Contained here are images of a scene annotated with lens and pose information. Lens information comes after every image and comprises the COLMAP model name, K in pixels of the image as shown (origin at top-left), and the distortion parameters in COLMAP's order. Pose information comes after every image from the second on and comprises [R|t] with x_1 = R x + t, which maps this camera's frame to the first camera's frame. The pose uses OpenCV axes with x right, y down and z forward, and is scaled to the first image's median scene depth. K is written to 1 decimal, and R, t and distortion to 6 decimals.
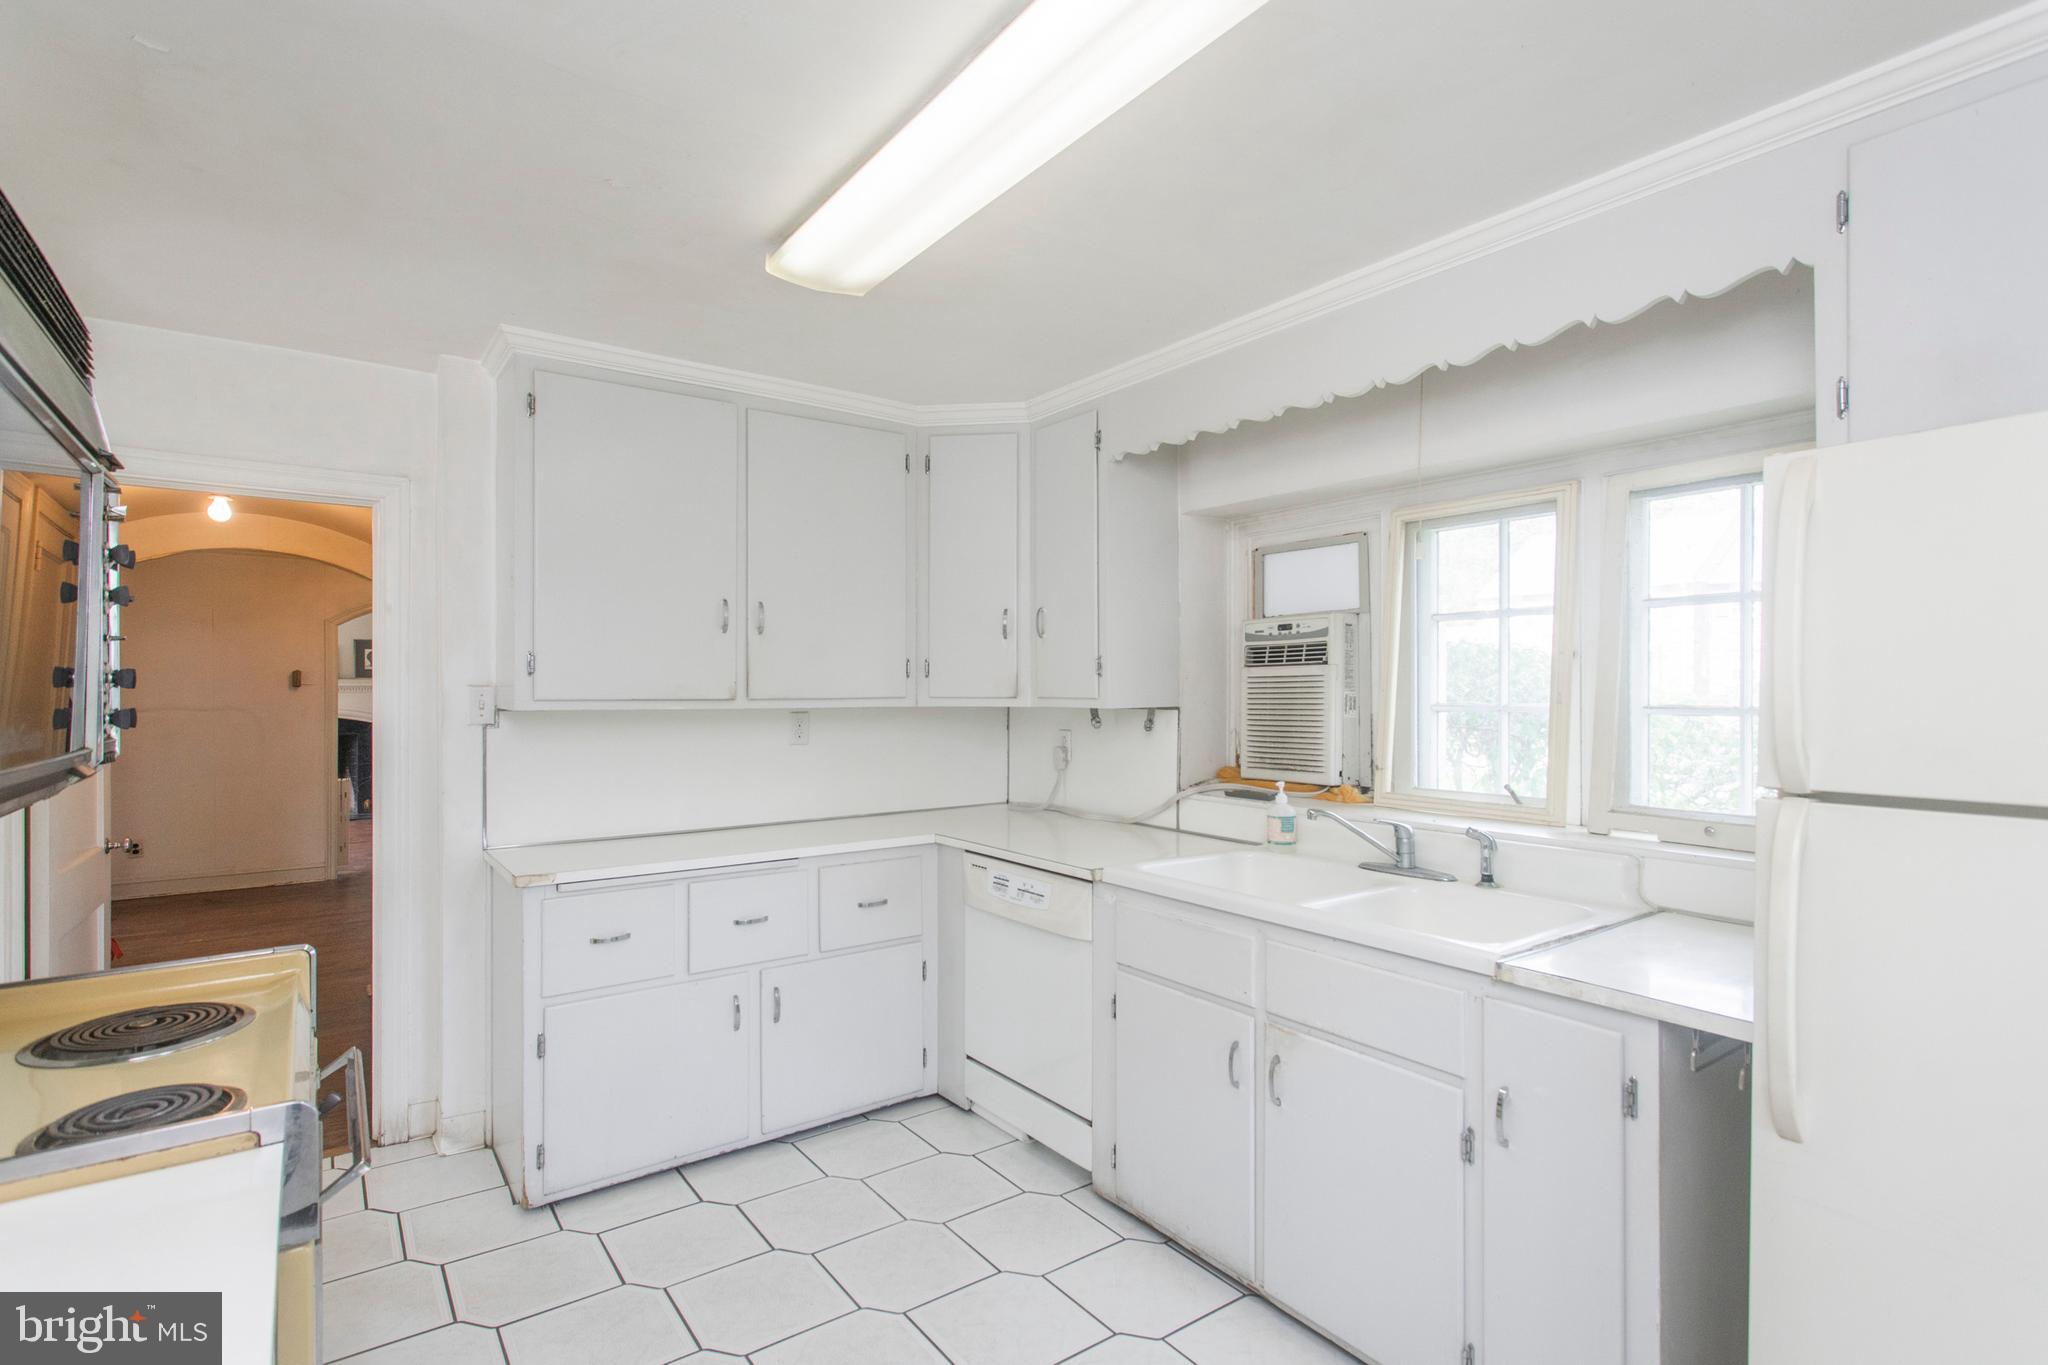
lens RADIAL K [[1010.6, 0, 1049.2], [0, 1010.6, 688.7], [0, 0, 1]] dist [0.017559, -0.000077]
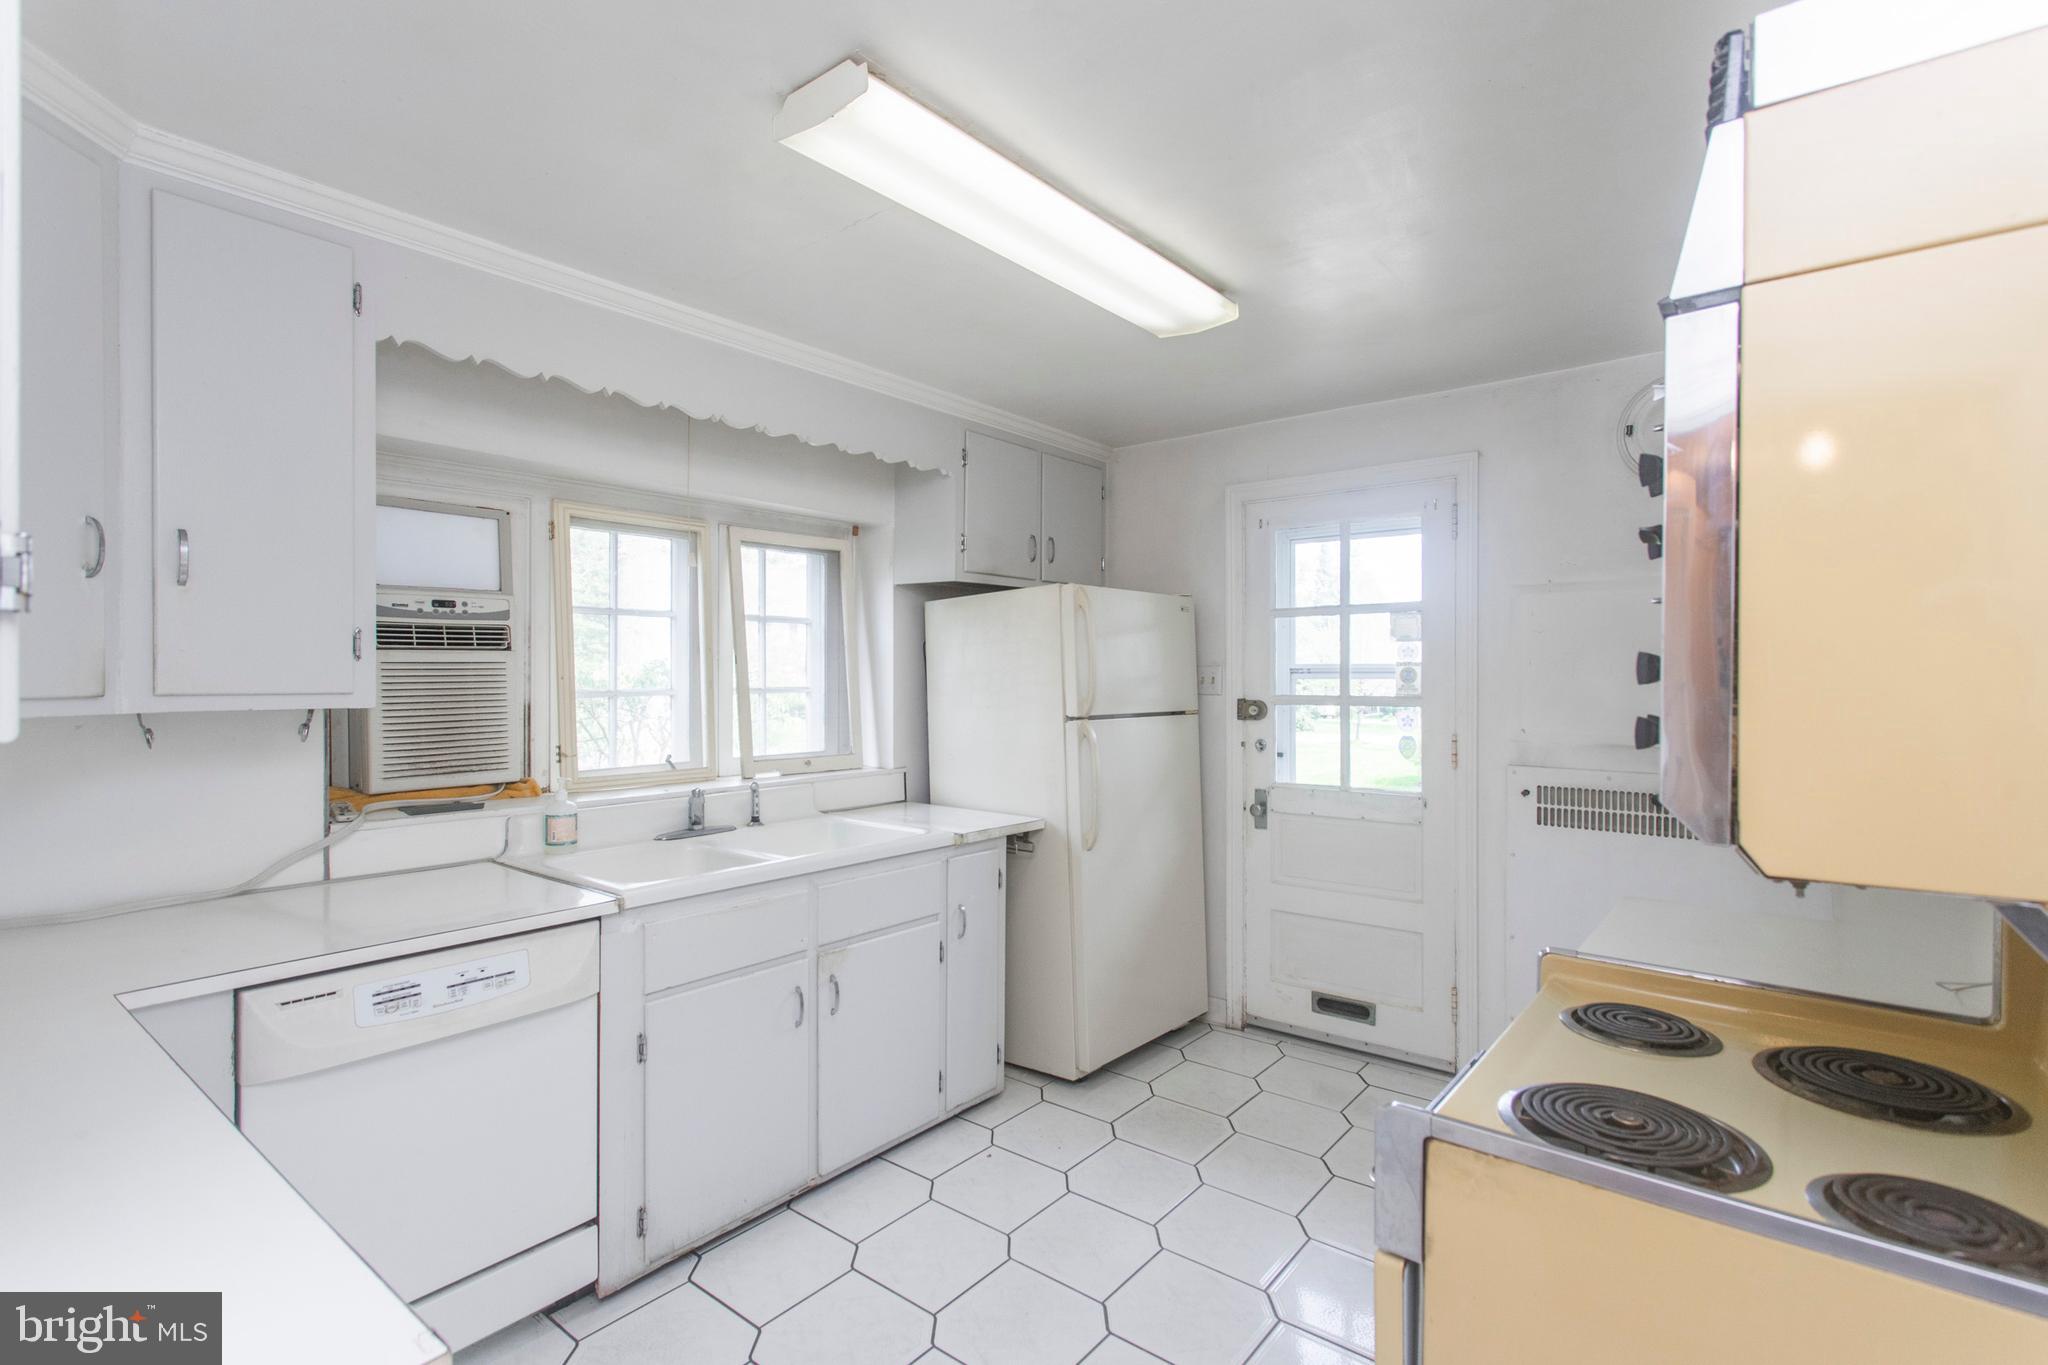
lens RADIAL K [[967.3, 0, 1029.8], [0, 967.3, 682.1], [0, 0, 1]] dist [0.002421, 0.000319]
pose [[-0.260432, -0.007005, 0.965467, -0.696599], [-0.001414, 0.999975, 0.006873, -0.002123], [-0.965491, 0.000425, -0.260436, 0.769775]]
